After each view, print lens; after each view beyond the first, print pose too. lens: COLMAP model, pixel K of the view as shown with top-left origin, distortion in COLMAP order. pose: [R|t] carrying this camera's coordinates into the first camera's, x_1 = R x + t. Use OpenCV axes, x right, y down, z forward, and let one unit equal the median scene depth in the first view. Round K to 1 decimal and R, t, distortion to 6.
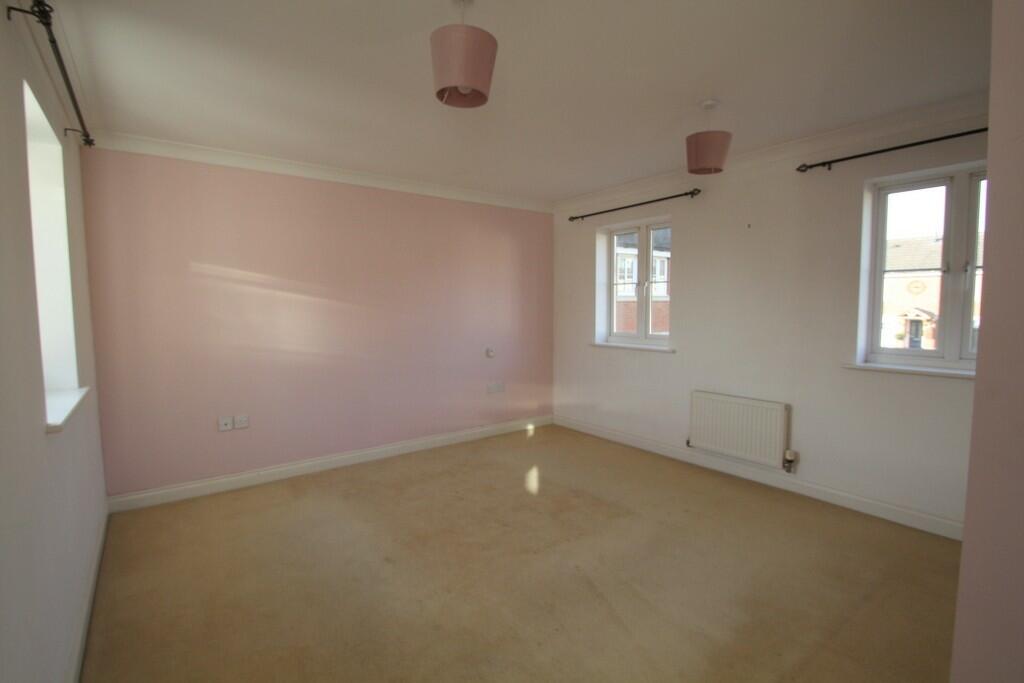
lens RADIAL K [[475.9, 0, 501.1], [0, 475.9, 339.1], [0, 0, 1]] dist [0.002109, 0.000047]
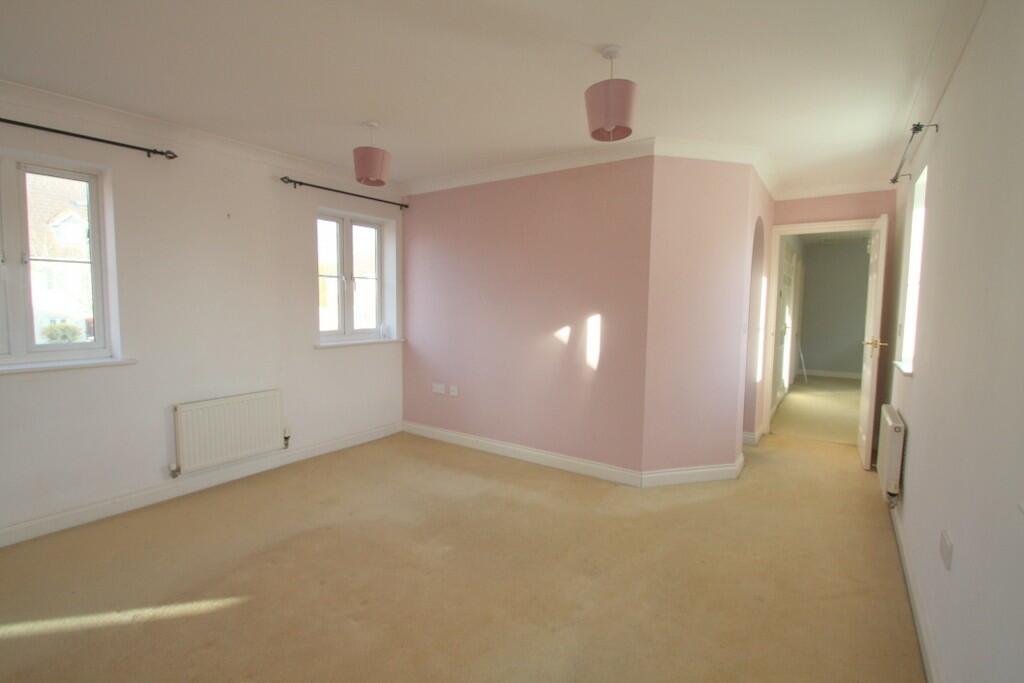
lens RADIAL K [[475.9, 0, 501.1], [0, 475.9, 339.1], [0, 0, 1]] dist [0.002109, 0.000047]
pose [[-0.327137, -0.075174, 0.941982, -0.690470], [0.056225, 0.993516, 0.098813, -0.067331], [-0.943303, 0.085289, -0.320789, 0.982087]]
